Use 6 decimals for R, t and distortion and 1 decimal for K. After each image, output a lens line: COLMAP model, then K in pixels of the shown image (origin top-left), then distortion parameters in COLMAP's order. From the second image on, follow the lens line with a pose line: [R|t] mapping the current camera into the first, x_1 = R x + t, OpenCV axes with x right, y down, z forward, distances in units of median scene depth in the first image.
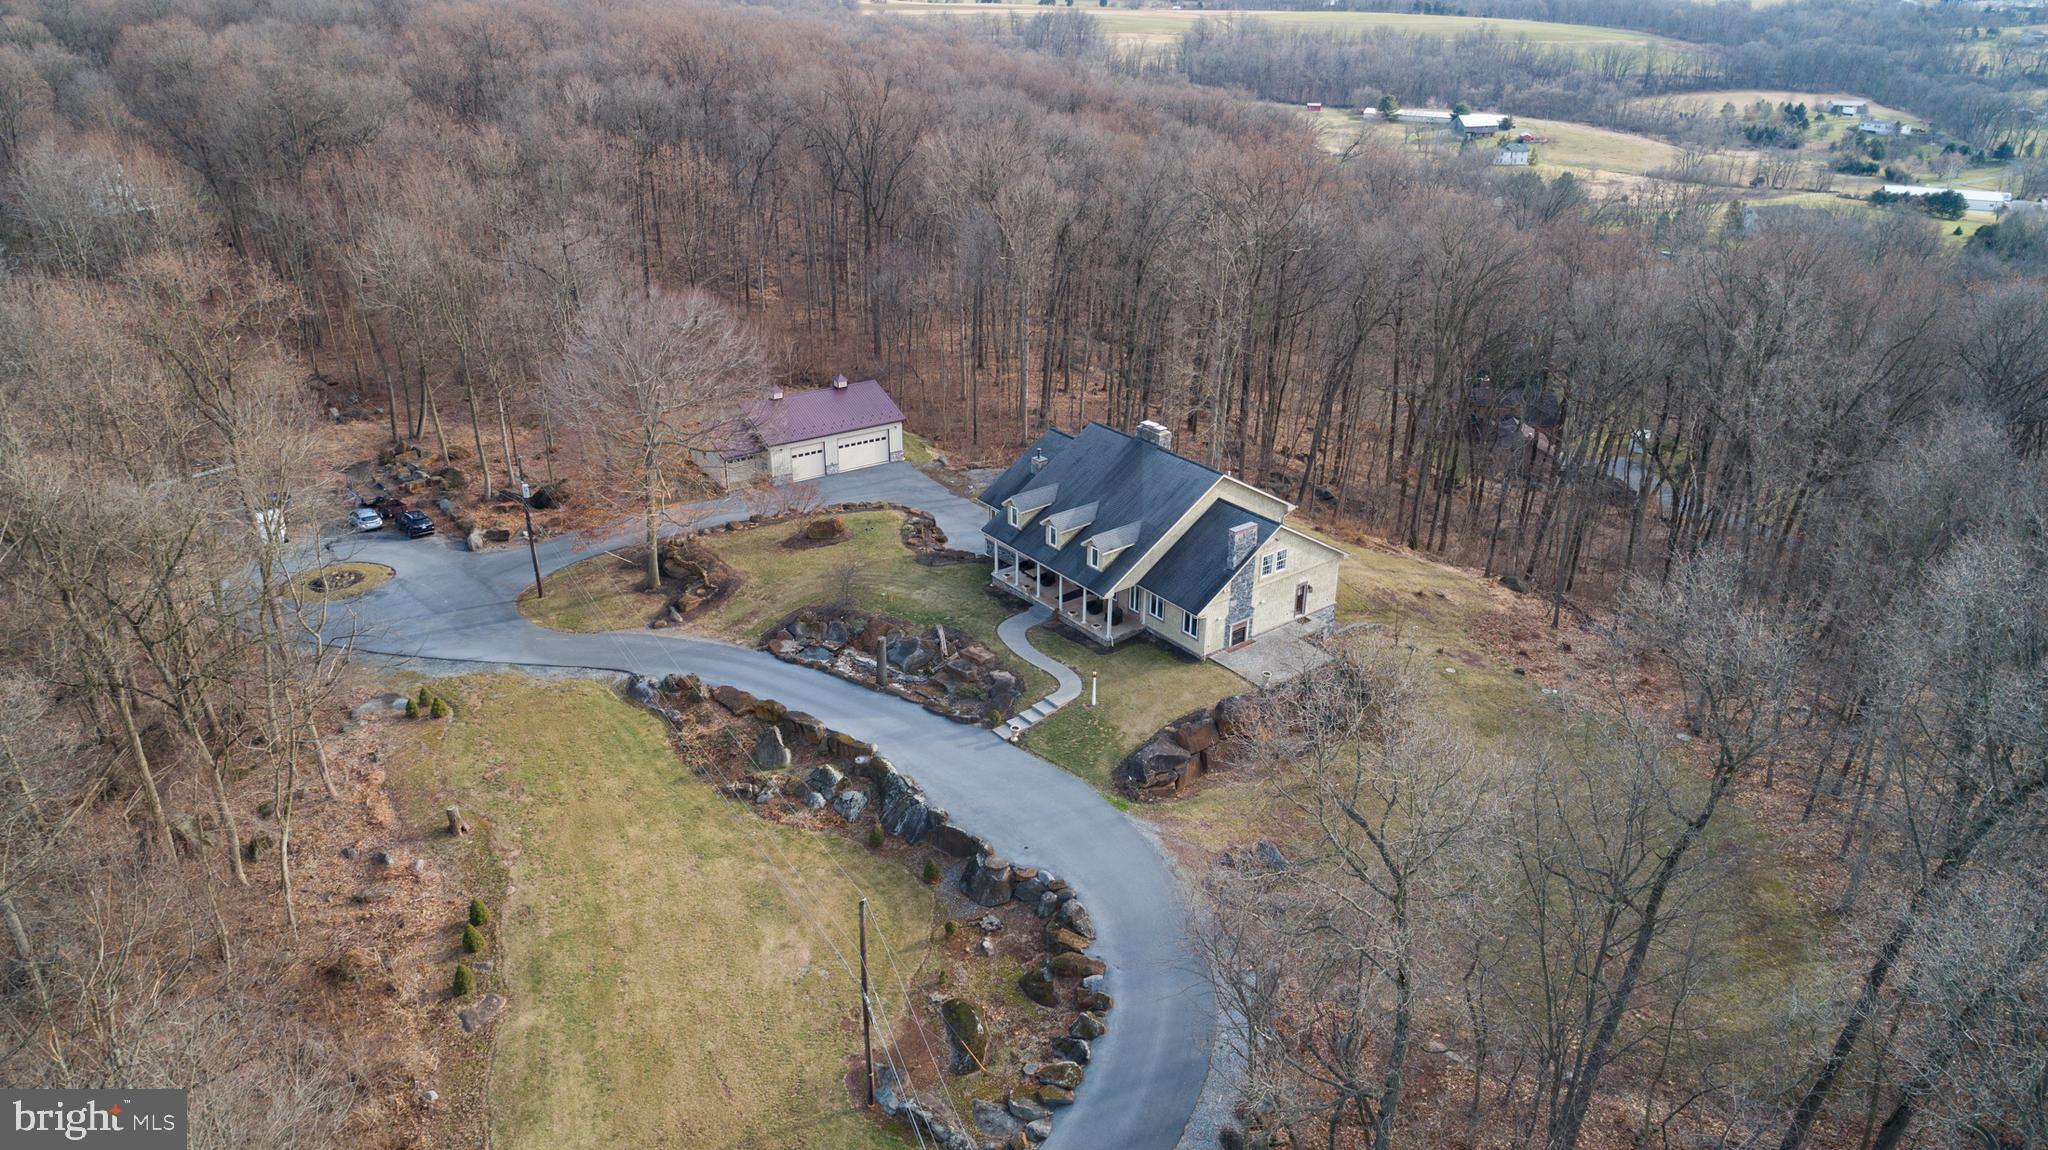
lens RADIAL K [[1375.5, 0, 1026.2], [0, 1375.5, 573.4], [0, 0, 1]] dist [-0.012833, 0.007703]
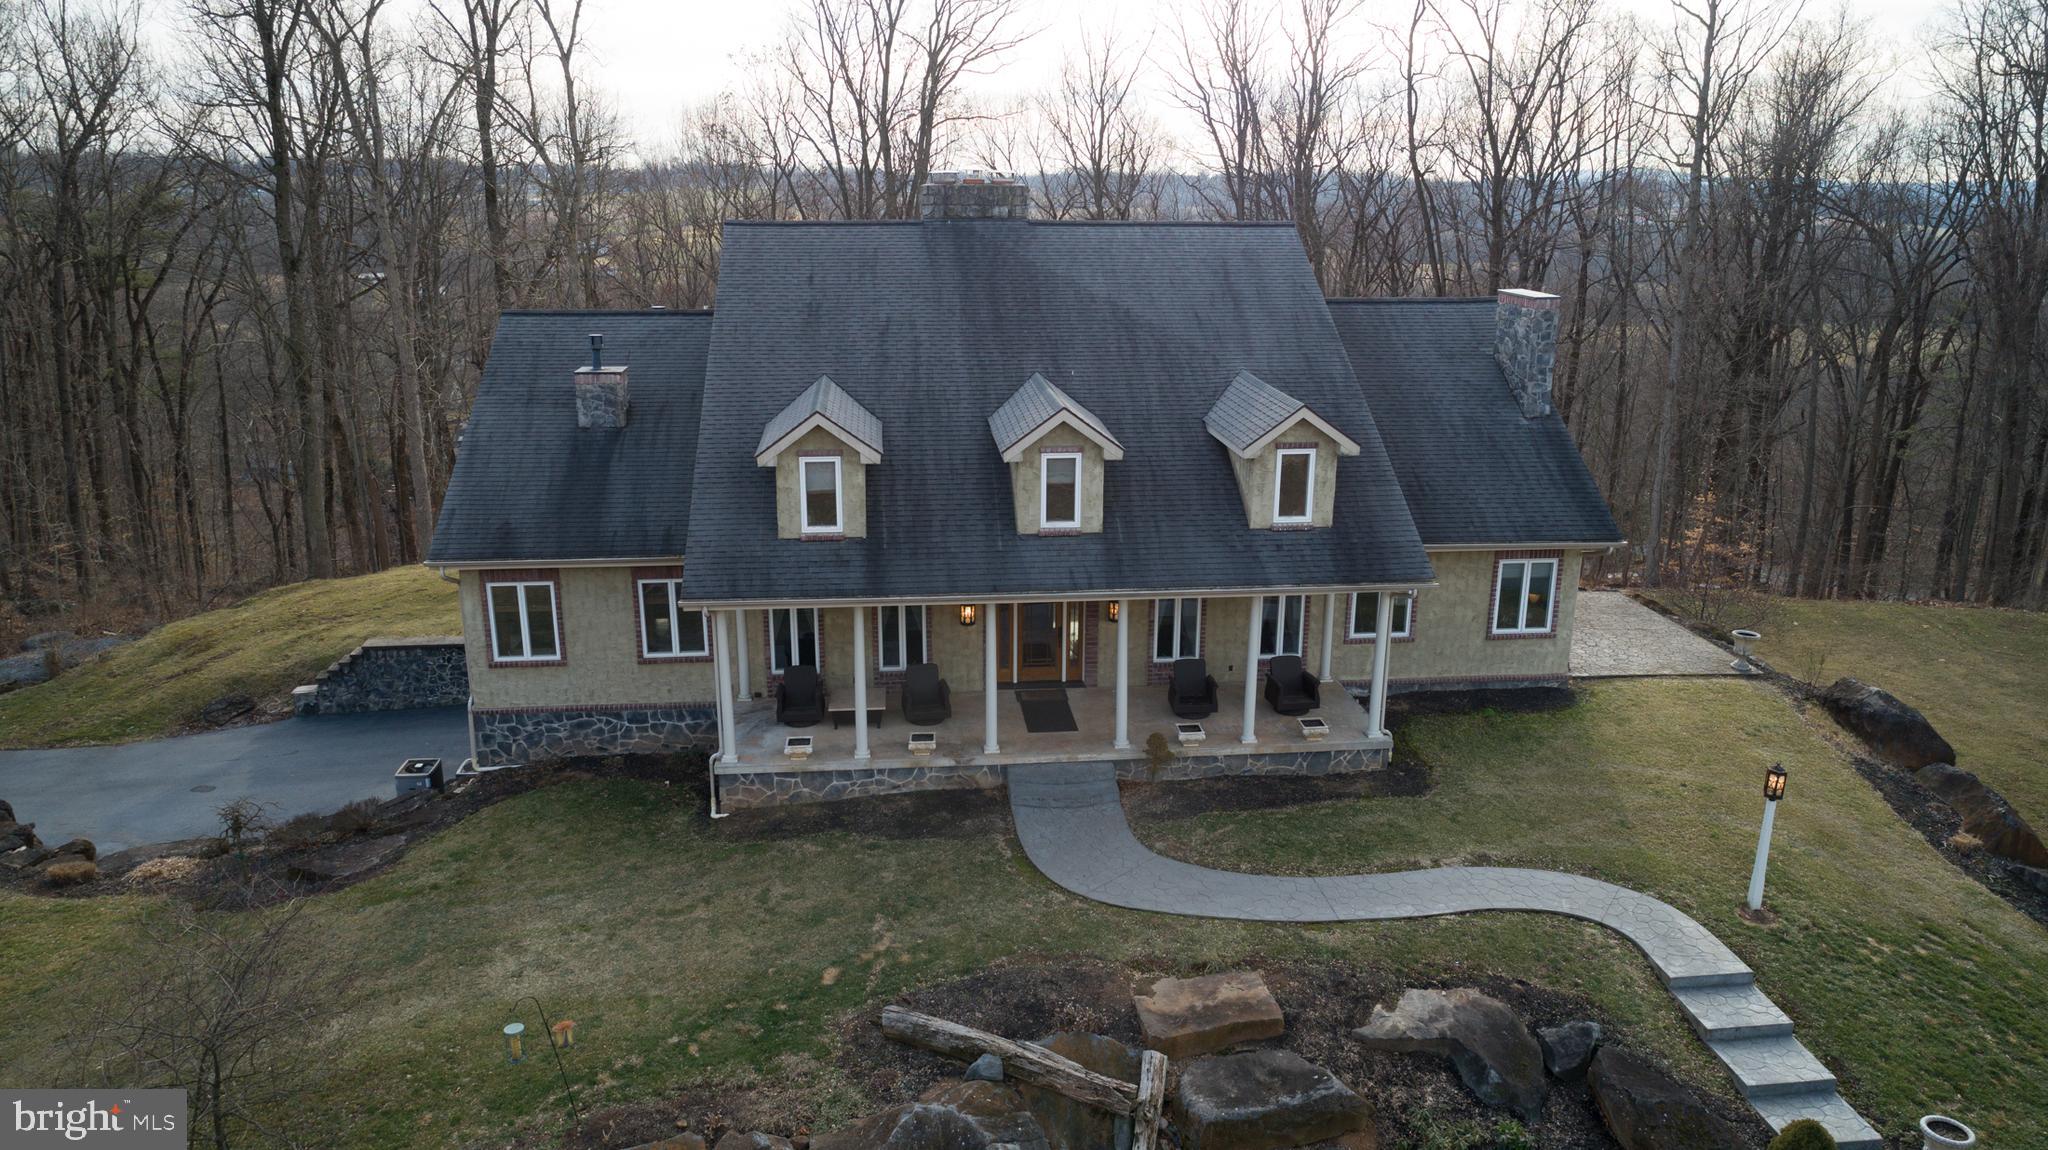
lens RADIAL K [[1375.5, 0, 1025.9], [0, 1375.5, 577.4], [0, 0, 1]] dist [-0.012833, 0.007703]
pose [[0.524870, -0.235471, 0.817964, -0.185912], [0.359395, 0.932419, 0.037803, -0.021091], [-0.771587, 0.274131, 0.574026, 0.760693]]
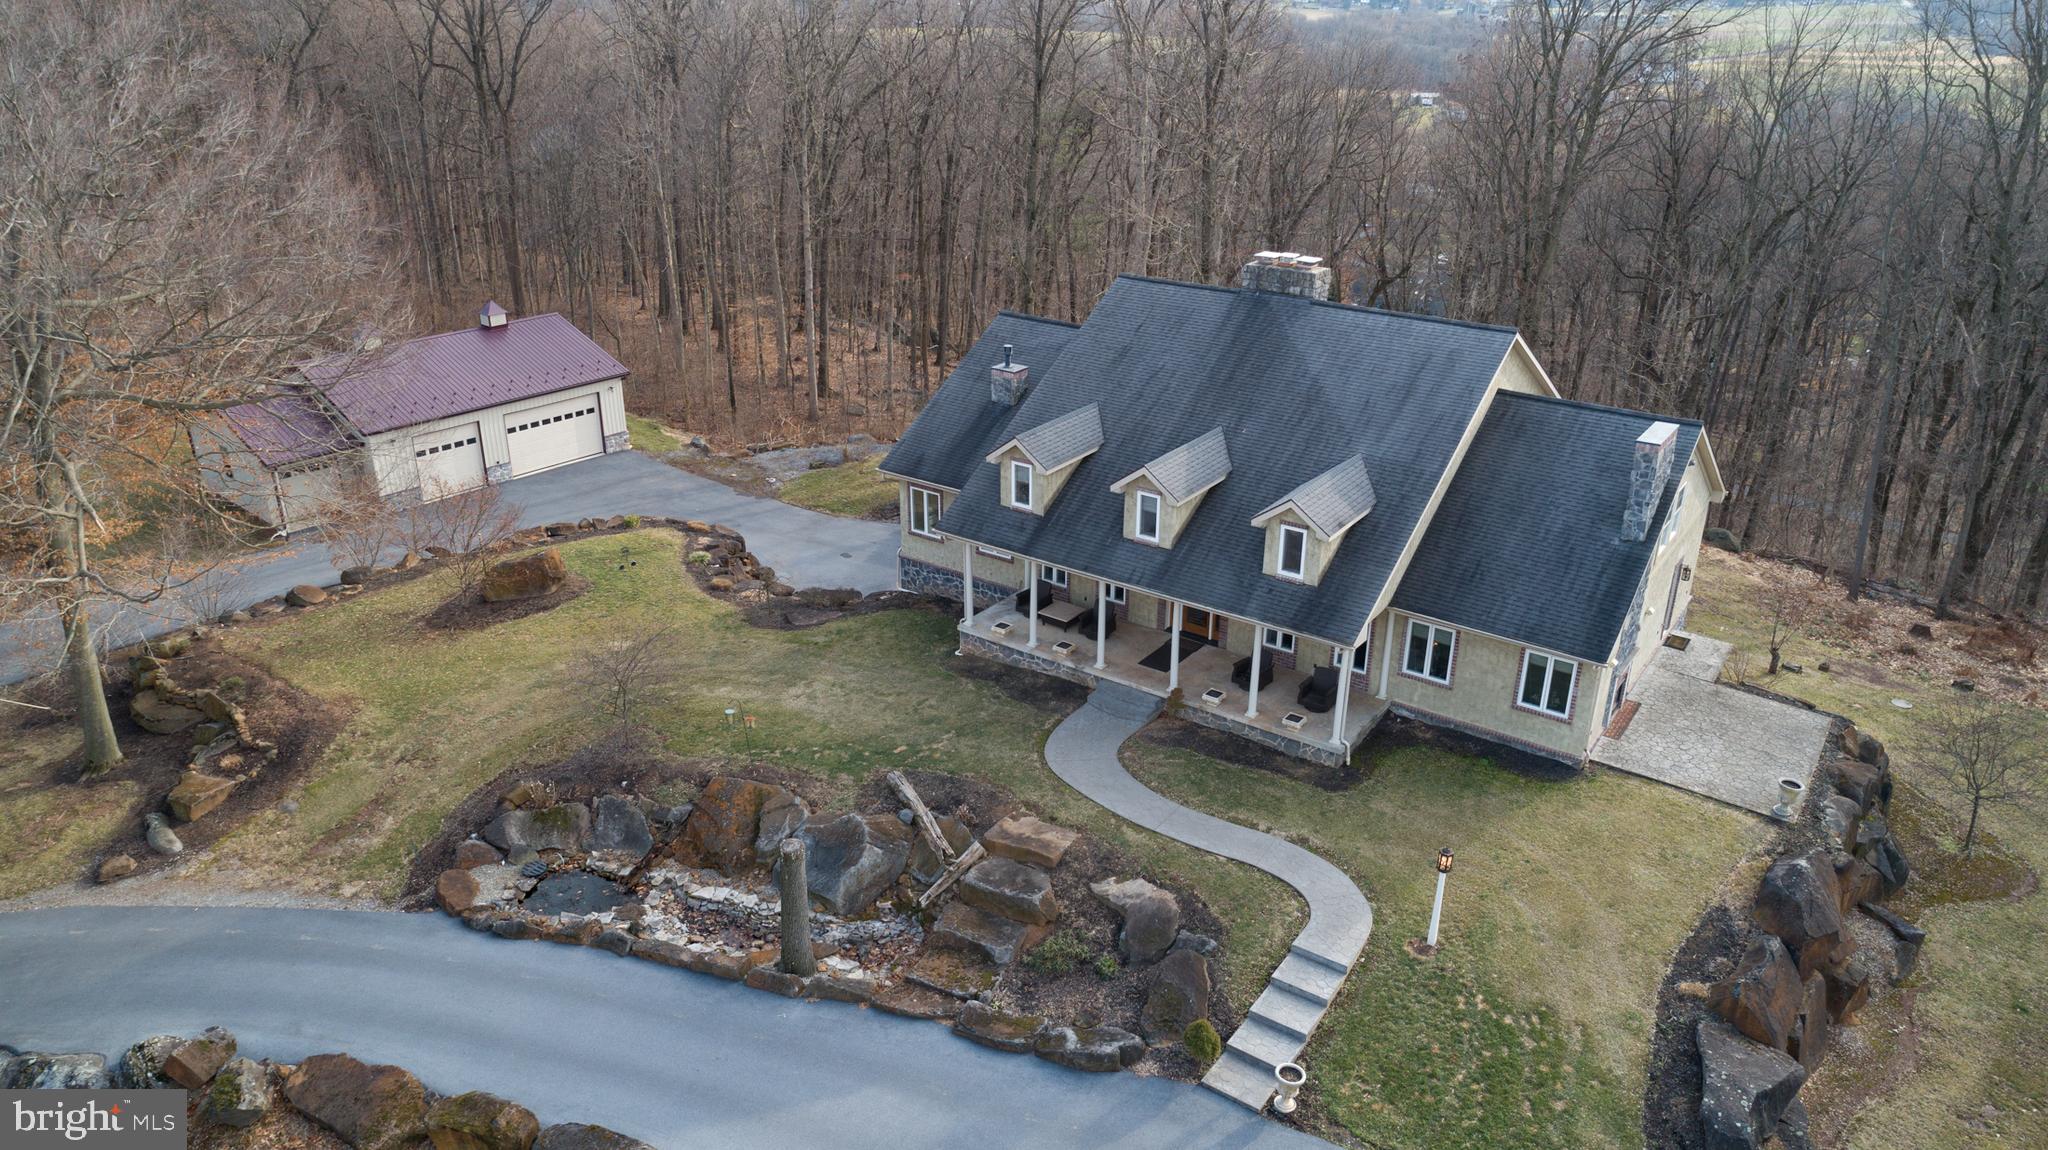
lens RADIAL K [[1375.5, 0, 1016.6], [0, 1375.5, 571.5], [0, 0, 1]] dist [-0.012833, 0.007703]
pose [[0.959266, -0.112883, 0.258971, -0.112564], [0.121062, 0.992519, -0.015803, -0.007946], [-0.255250, 0.046511, 0.965756, 0.545993]]
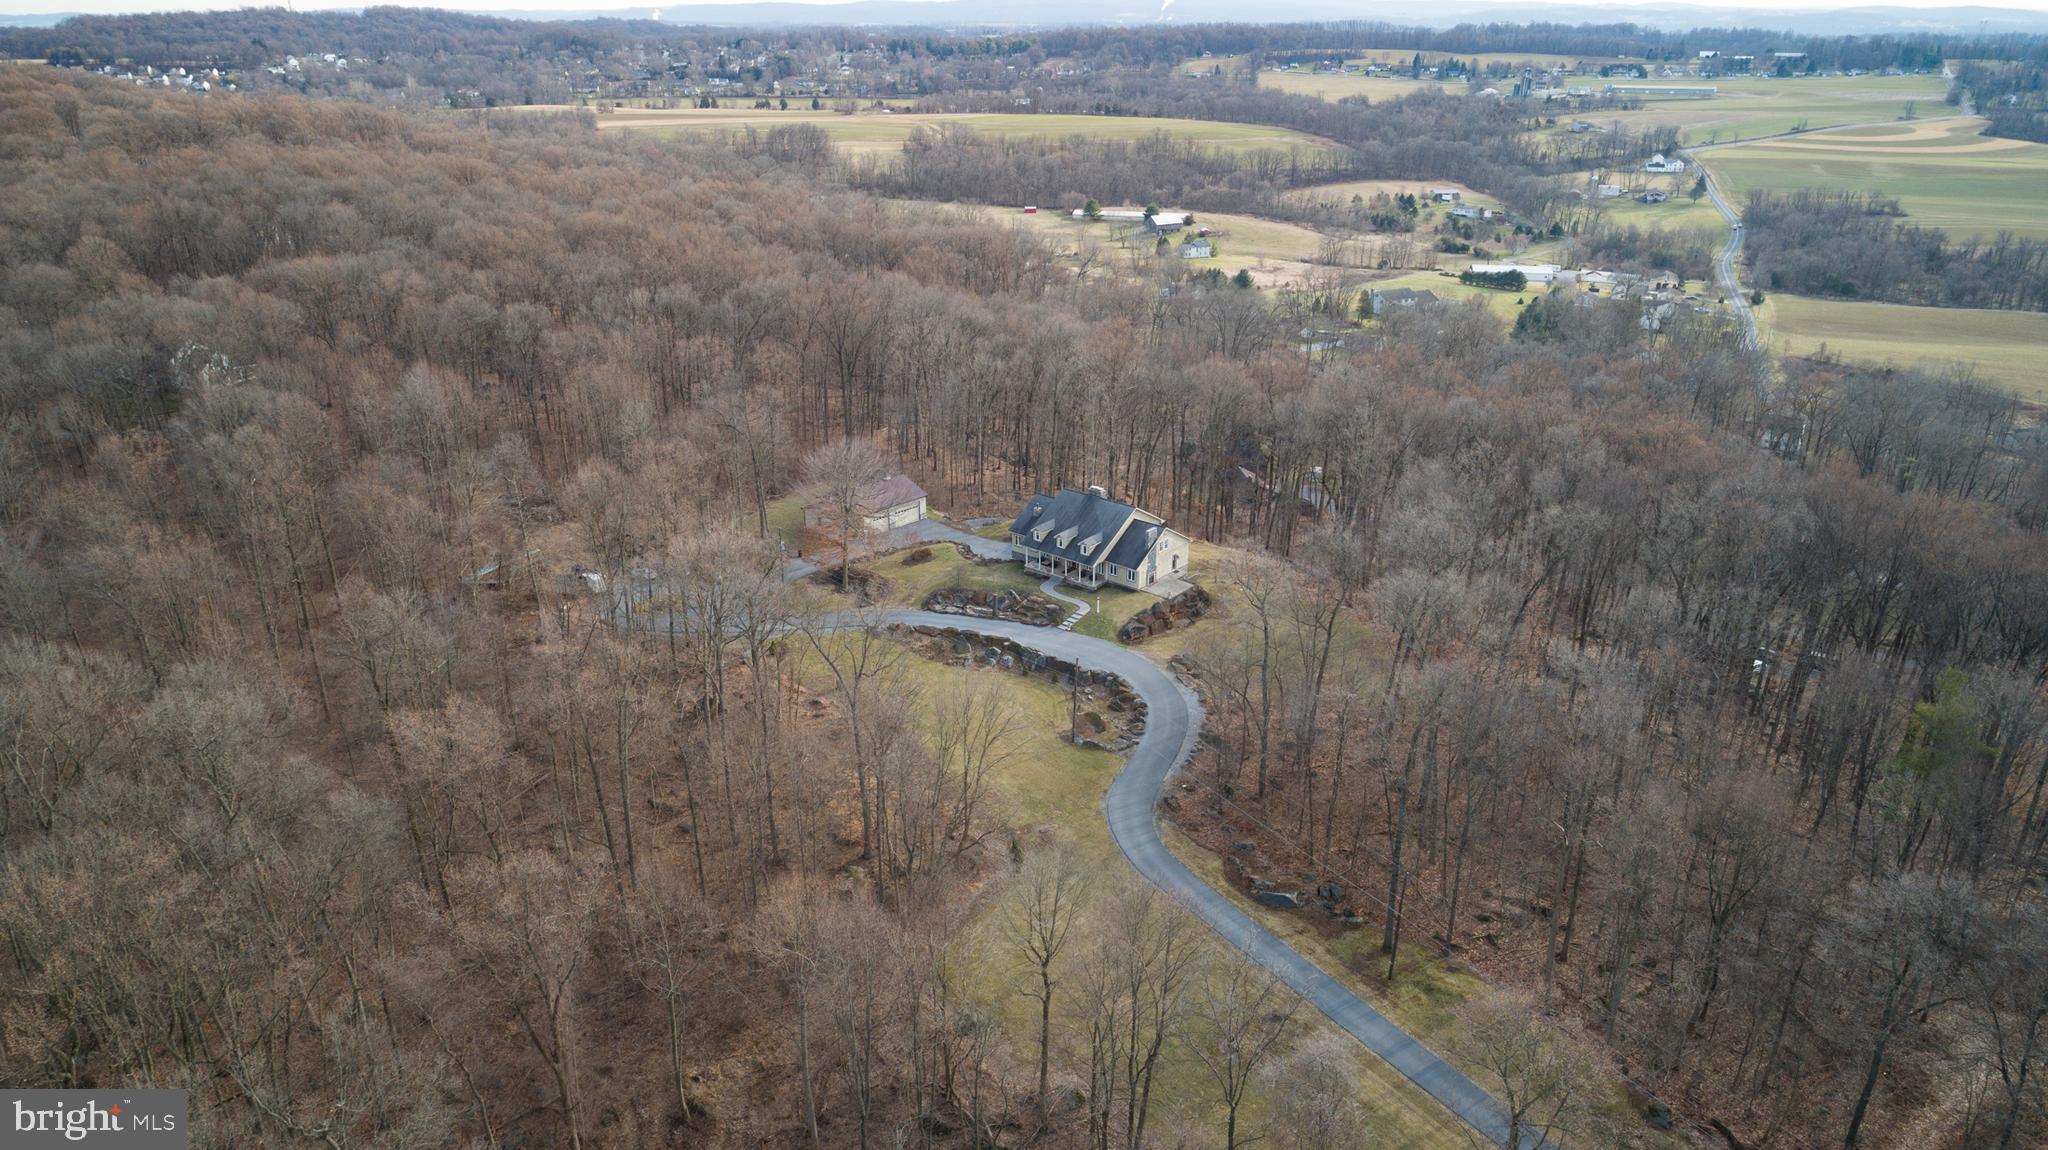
lens RADIAL K [[1375.5, 0, 1024.2], [0, 1375.5, 575.5], [0, 0, 1]] dist [-0.012833, 0.007703]
pose [[0.975720, -0.088649, 0.200280, -0.416825], [0.097260, 0.994693, -0.033551, 0.079869], [-0.196243, 0.052215, 0.979164, -0.960185]]
